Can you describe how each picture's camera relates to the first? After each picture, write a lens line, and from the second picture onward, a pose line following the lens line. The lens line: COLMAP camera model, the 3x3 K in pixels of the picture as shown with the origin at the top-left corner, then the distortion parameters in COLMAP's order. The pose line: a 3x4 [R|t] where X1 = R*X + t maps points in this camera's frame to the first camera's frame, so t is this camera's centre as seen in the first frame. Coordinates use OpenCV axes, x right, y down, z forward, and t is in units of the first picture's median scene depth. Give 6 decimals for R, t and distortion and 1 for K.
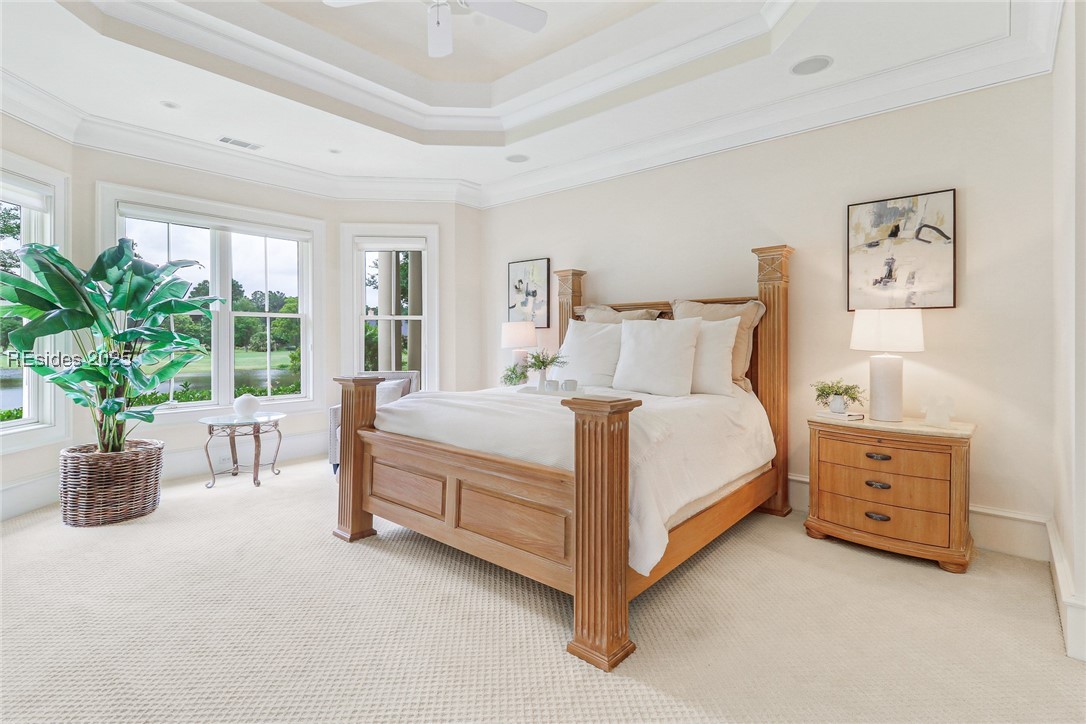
lens RADIAL K [[522.6, 0, 544.4], [0, 522.6, 339.3], [0, 0, 1]] dist [0.000043, -0.000360]
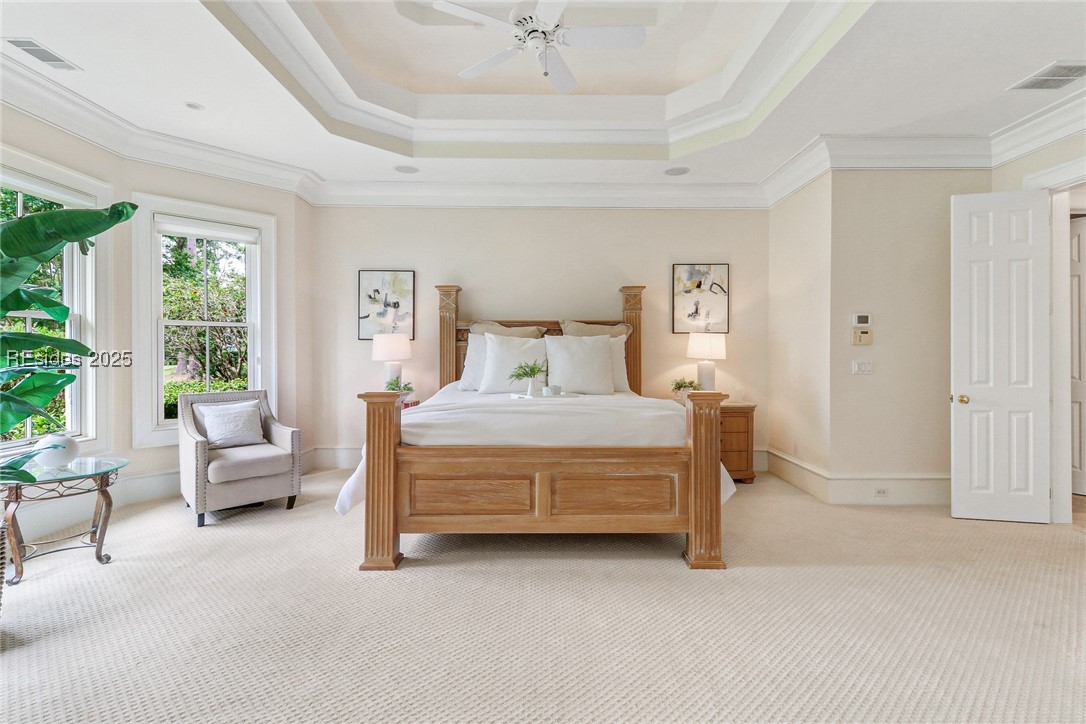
lens RADIAL K [[512.5, 0, 546.9], [0, 512.5, 351.4], [0, 0, 1]] dist [0.006524, -0.000531]
pose [[0.745458, 0.000901, 0.666552, -0.706685], [-0.001792, 0.999998, 0.000653, -0.000834], [-0.666550, -0.001681, 0.745458, 0.128538]]
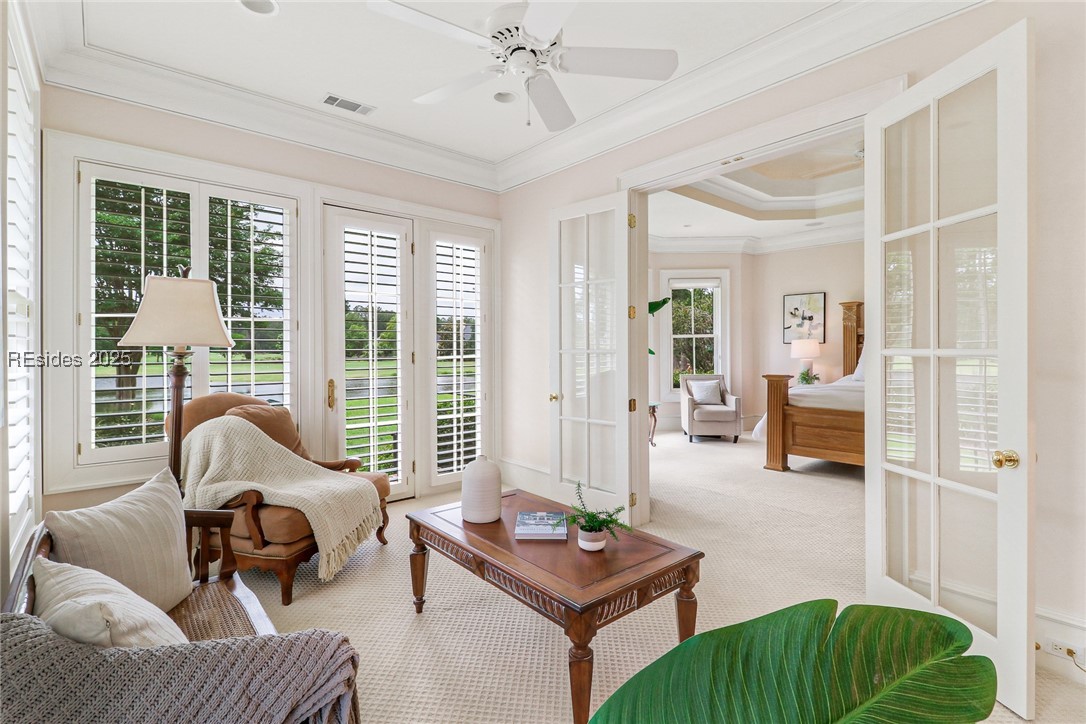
lens RADIAL K [[512.5, 0, 546.9], [0, 512.5, 351.4], [0, 0, 1]] dist [0.006524, -0.000531]
pose [[0.991115, -0.001353, -0.133002, -0.823251], [0.001982, 0.999987, 0.004600, -0.011400], [0.132994, -0.004823, 0.991105, -0.681083]]
